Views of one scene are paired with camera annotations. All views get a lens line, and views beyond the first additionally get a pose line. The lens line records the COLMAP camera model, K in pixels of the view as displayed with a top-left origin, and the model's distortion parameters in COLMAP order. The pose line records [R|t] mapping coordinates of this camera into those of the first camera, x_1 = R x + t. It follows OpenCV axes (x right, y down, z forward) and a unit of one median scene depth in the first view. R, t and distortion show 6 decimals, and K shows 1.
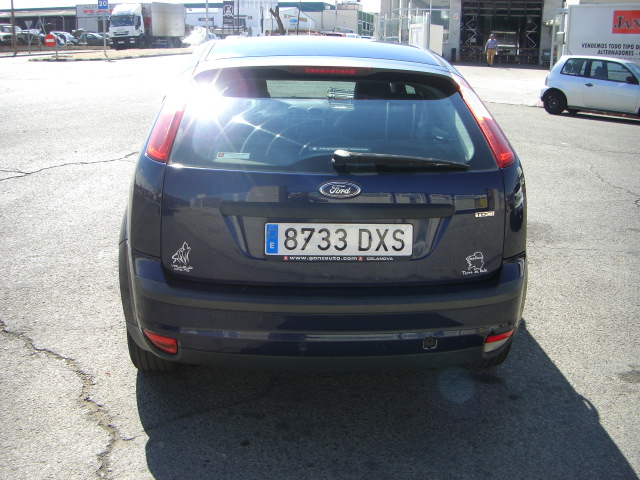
lens RADIAL K [[724.5, 0, 320.0], [0, 724.5, 240.0], [0, 0, 1]] dist [-0.196414, 0.141410]
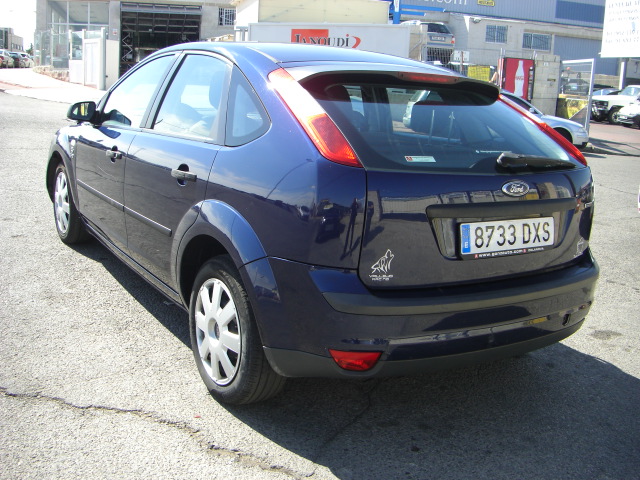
lens RADIAL K [[724.5, 0, 320.0], [0, 724.5, 240.0], [0, 0, 1]] dist [-0.196414, 0.141410]
pose [[0.875234, -0.077559, 0.477442, -0.718215], [0.088506, 0.996076, -0.000437, -0.017165], [-0.475534, 0.042639, 0.878663, 0.192269]]
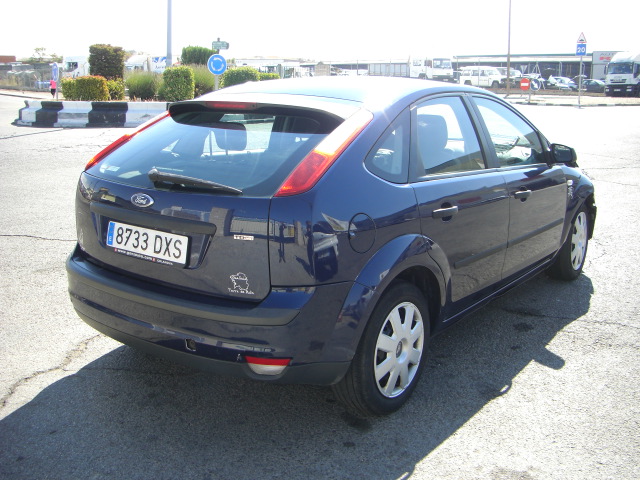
lens RADIAL K [[724.5, 0, 320.0], [0, 724.5, 240.0], [0, 0, 1]] dist [-0.196414, 0.141410]
pose [[0.756621, 0.129350, -0.640931, 1.003892], [-0.169634, 0.985506, -0.001363, -0.050350], [0.631465, 0.109755, 0.767597, 0.253253]]
